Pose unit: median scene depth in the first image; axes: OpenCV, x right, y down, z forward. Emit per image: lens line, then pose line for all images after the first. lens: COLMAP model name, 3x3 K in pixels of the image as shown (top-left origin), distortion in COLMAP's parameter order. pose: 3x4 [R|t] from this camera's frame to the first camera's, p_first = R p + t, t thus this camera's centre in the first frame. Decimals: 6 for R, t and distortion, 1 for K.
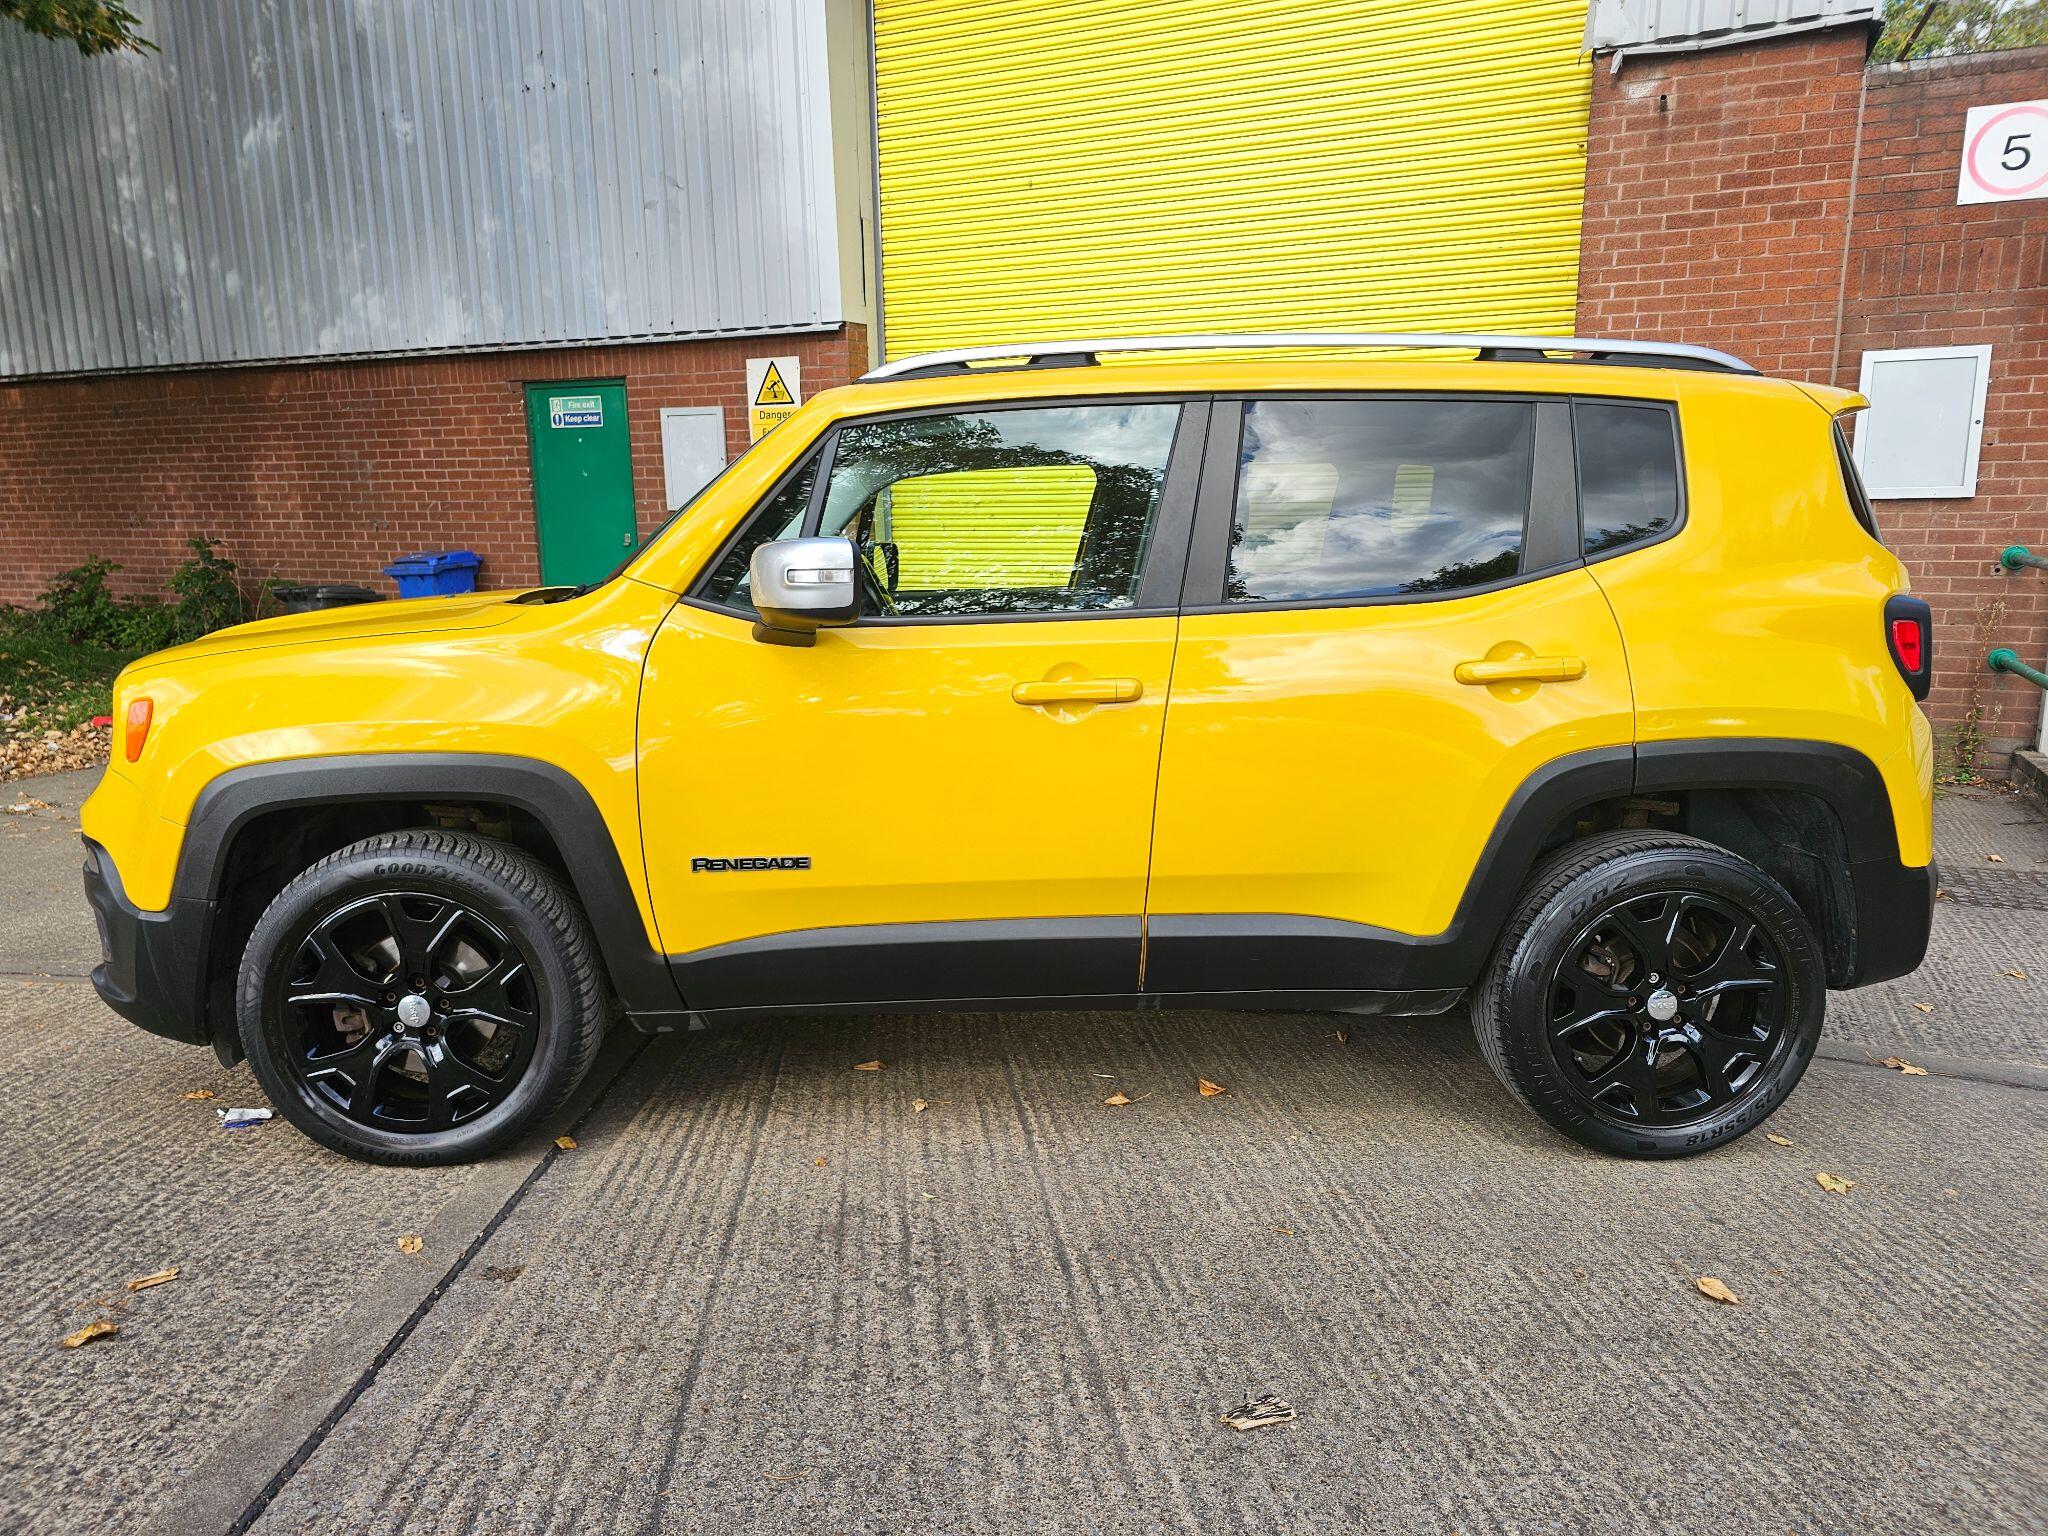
lens RADIAL K [[1375.7, 0, 1014.6], [0, 1375.7, 763.1], [0, 0, 1]] dist [0.035700, -0.022936]
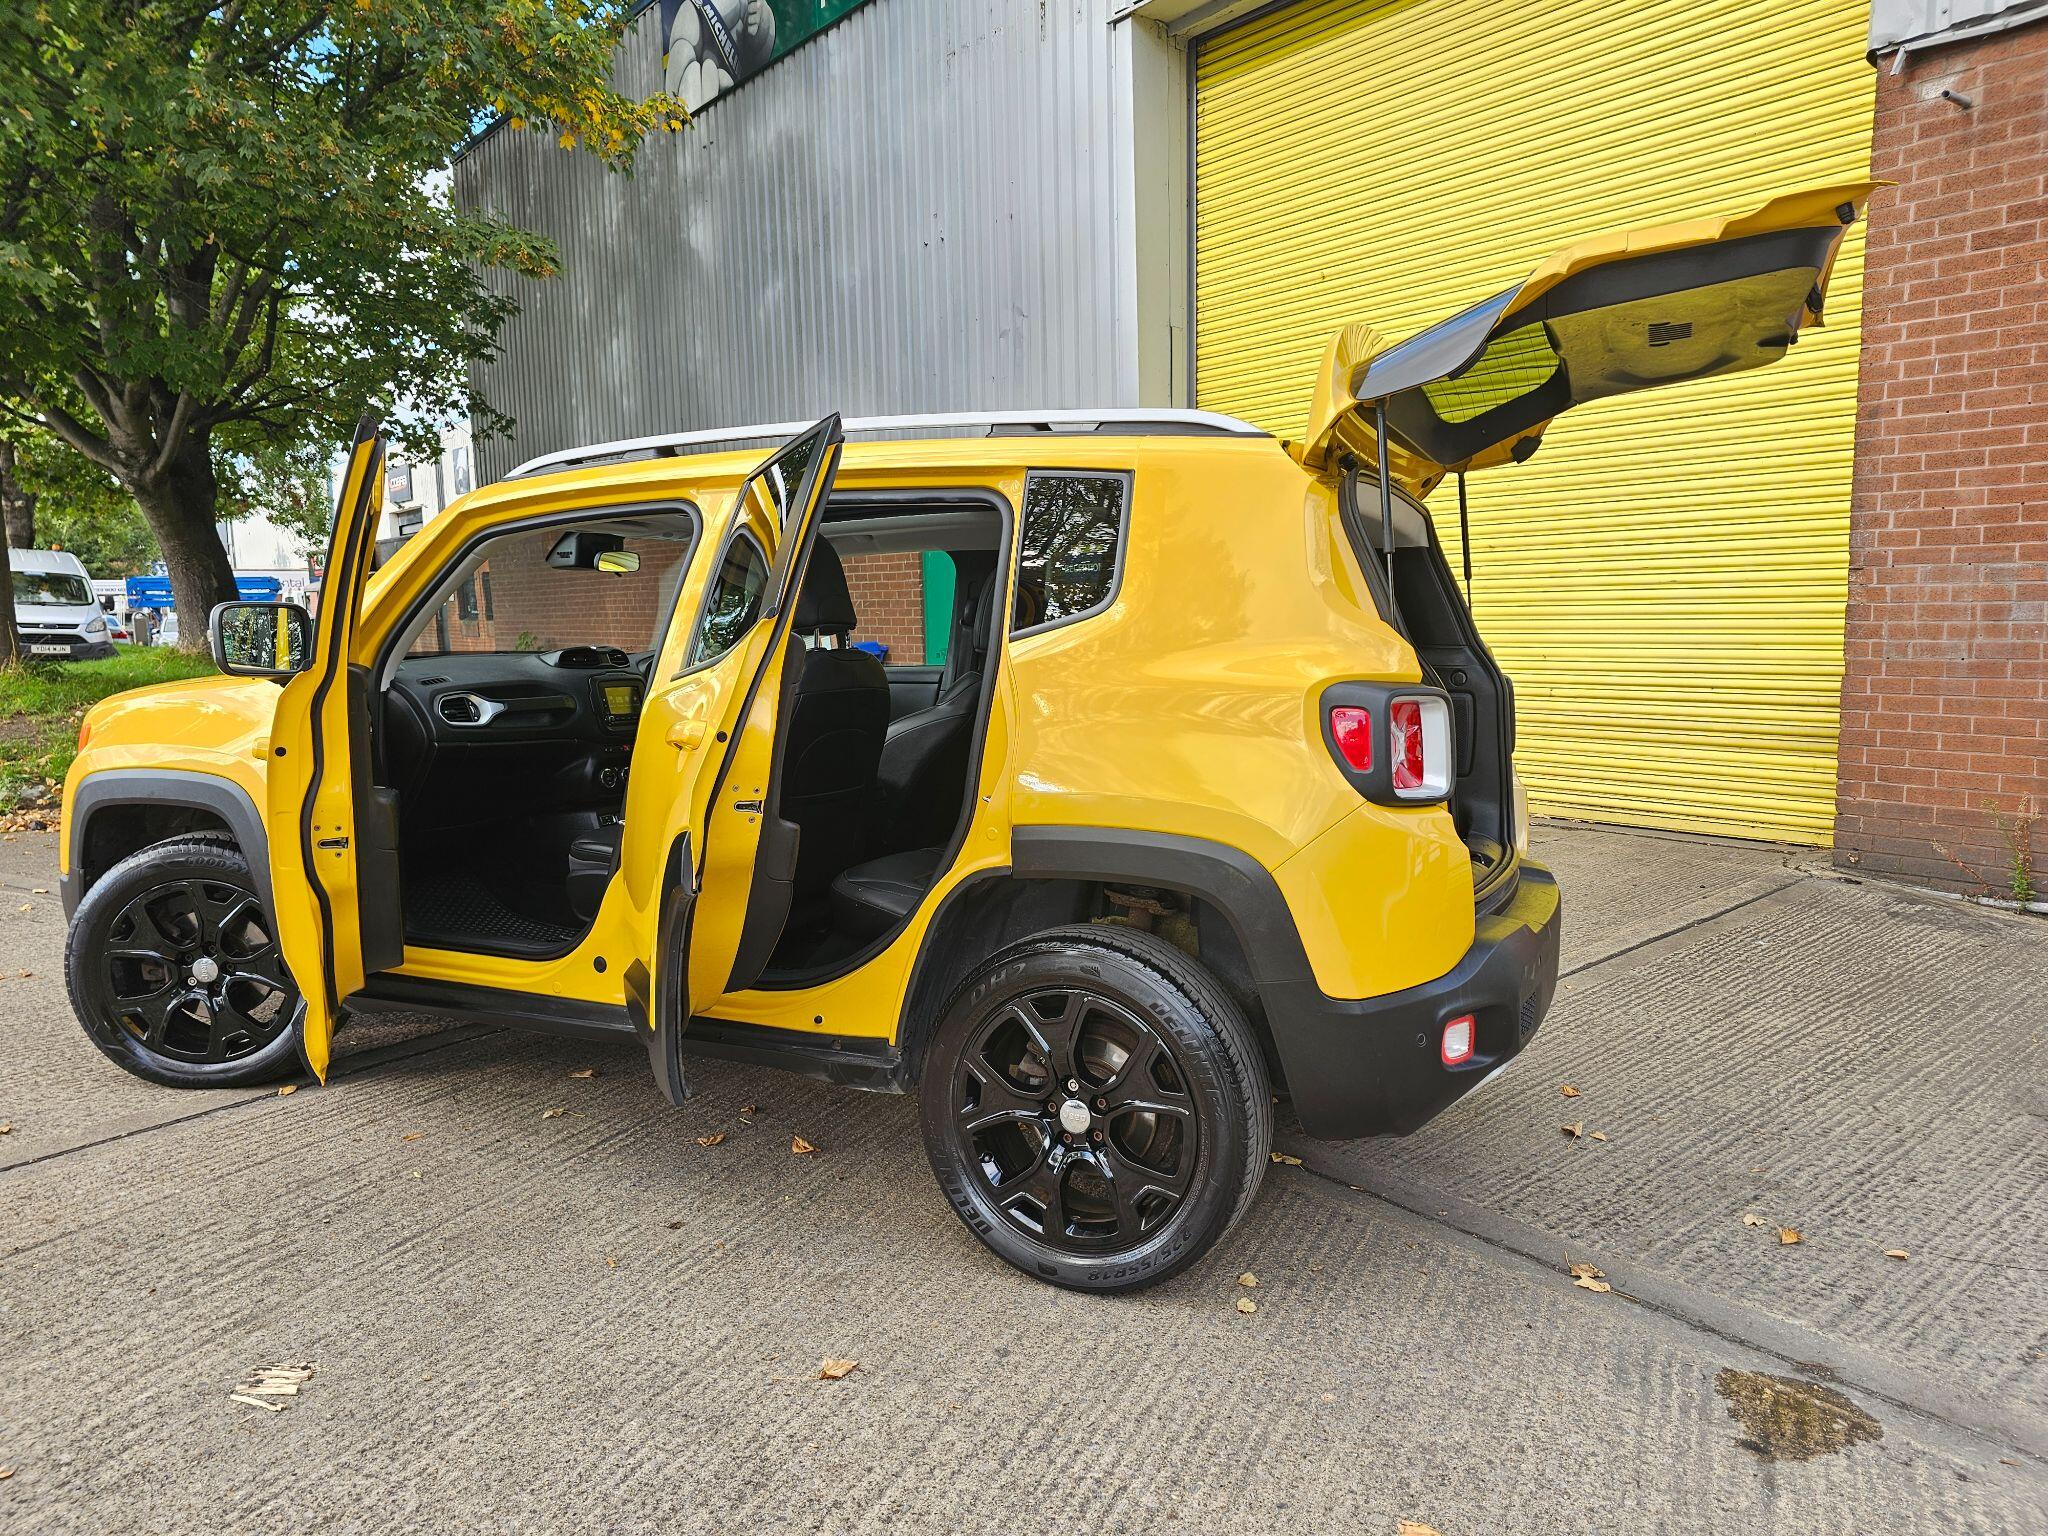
lens RADIAL K [[1375.7, 0, 1031.1], [0, 1375.7, 768.9], [0, 0, 1]] dist [0.035700, -0.022936]
pose [[0.892846, 0.049839, -0.447595, 0.374727], [-0.080247, 0.995559, -0.049219, -0.003663], [0.443155, 0.079863, 0.892881, 0.068820]]
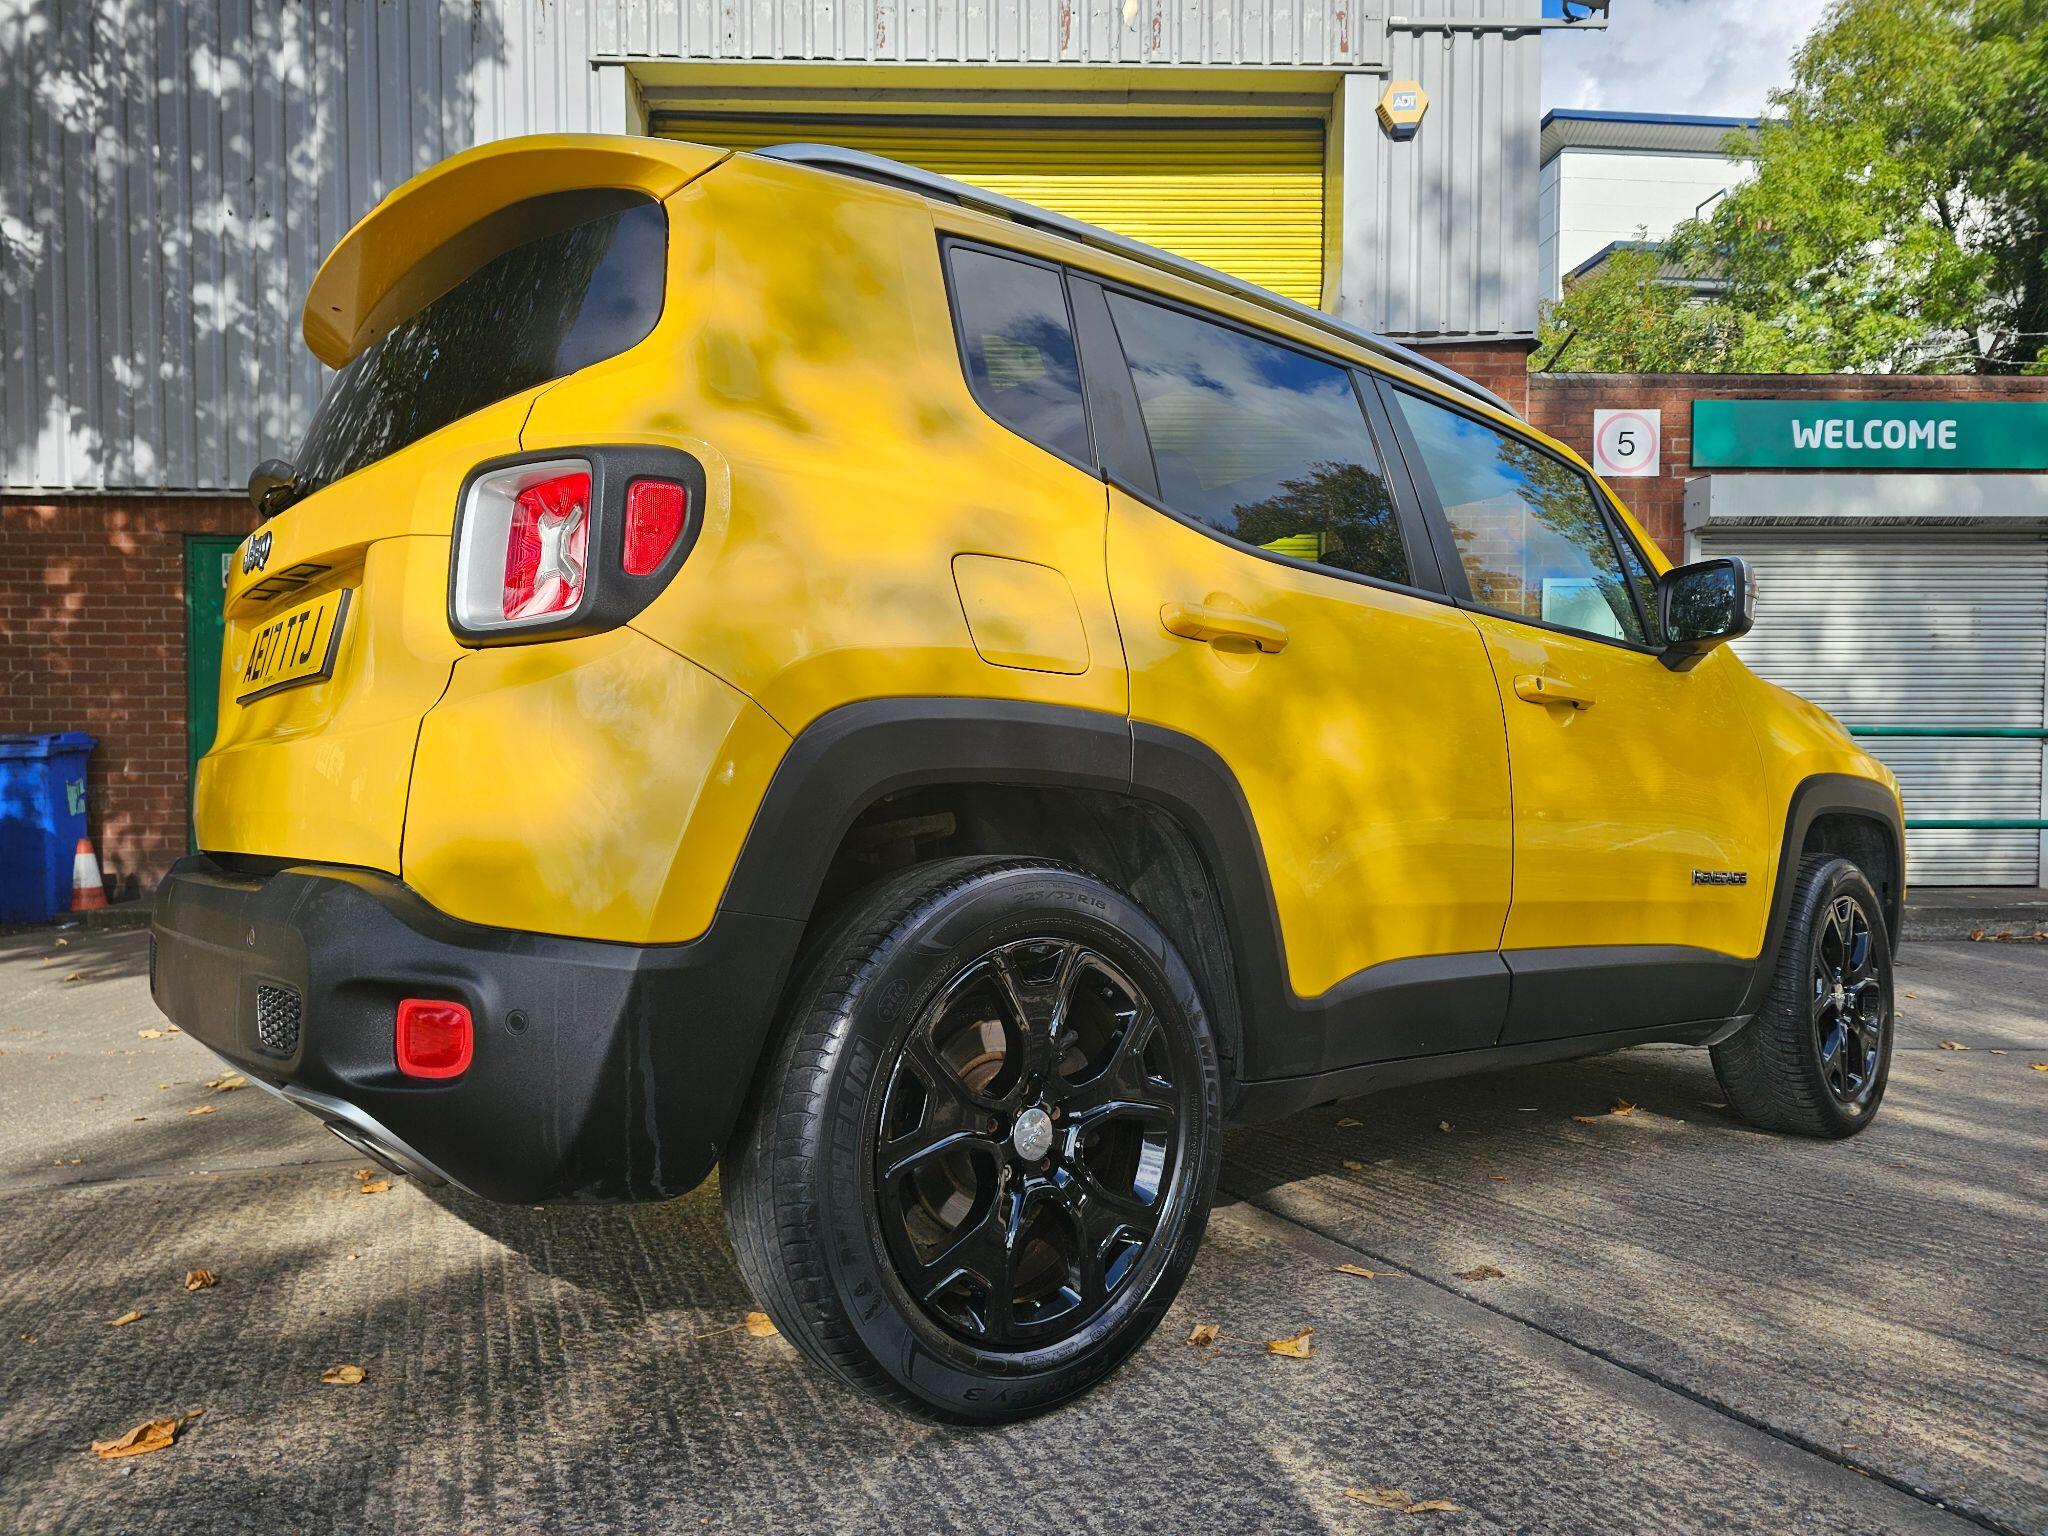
lens RADIAL K [[1375.7, 0, 1028.2], [0, 1375.7, 777.1], [0, 0, 1]] dist [0.035700, -0.022936]
pose [[0.900932, 0.004215, 0.433939, -0.392760], [0.070619, 0.985200, -0.156188, 0.058667], [-0.428175, 0.171359, 0.887301, 0.085561]]
